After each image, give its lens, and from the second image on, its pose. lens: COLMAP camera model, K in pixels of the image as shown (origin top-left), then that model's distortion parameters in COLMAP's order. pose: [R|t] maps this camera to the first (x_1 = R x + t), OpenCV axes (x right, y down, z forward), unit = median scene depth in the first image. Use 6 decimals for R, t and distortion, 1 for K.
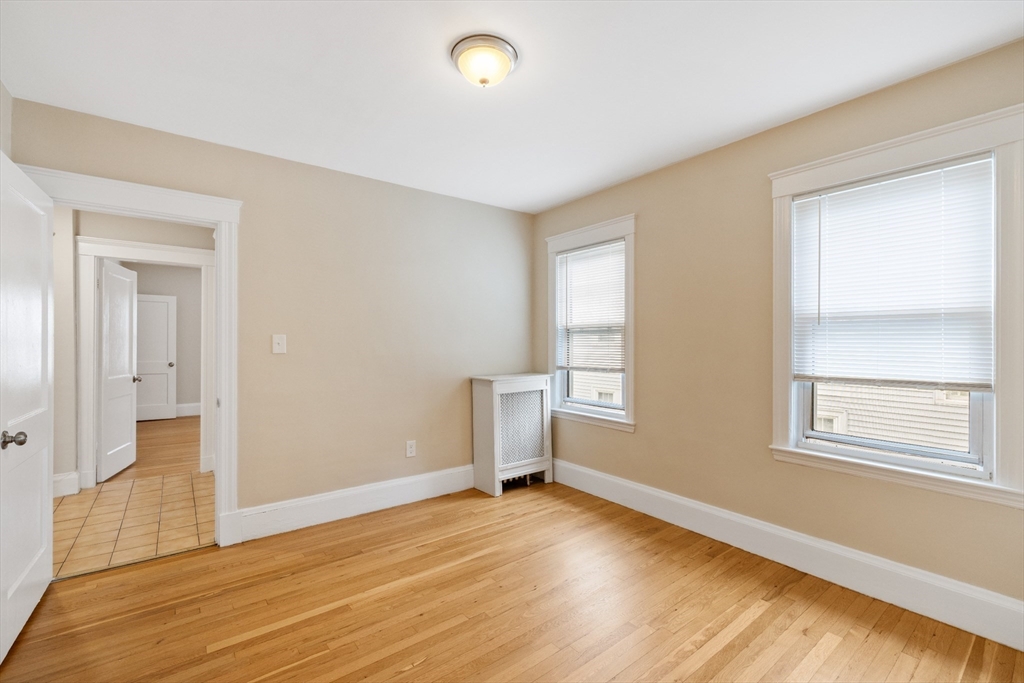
lens RADIAL K [[411.0, 0, 492.1], [0, 411.0, 345.0], [0, 0, 1]] dist [-0.002142, 0.000371]
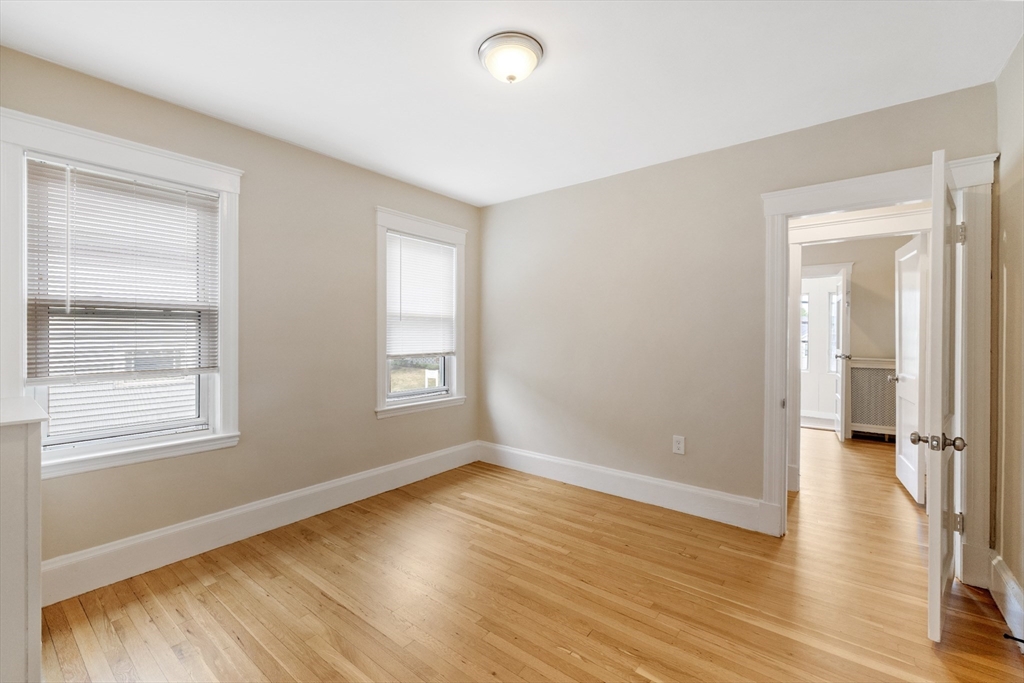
lens RADIAL K [[411.0, 0, 510.5], [0, 411.0, 342.0], [0, 0, 1]] dist [-0.002142, 0.000371]
pose [[-0.208906, -0.026943, 0.977564, -1.149754], [0.004874, 0.999579, 0.028591, -0.019014], [-0.977924, 0.010737, -0.208687, 1.369491]]
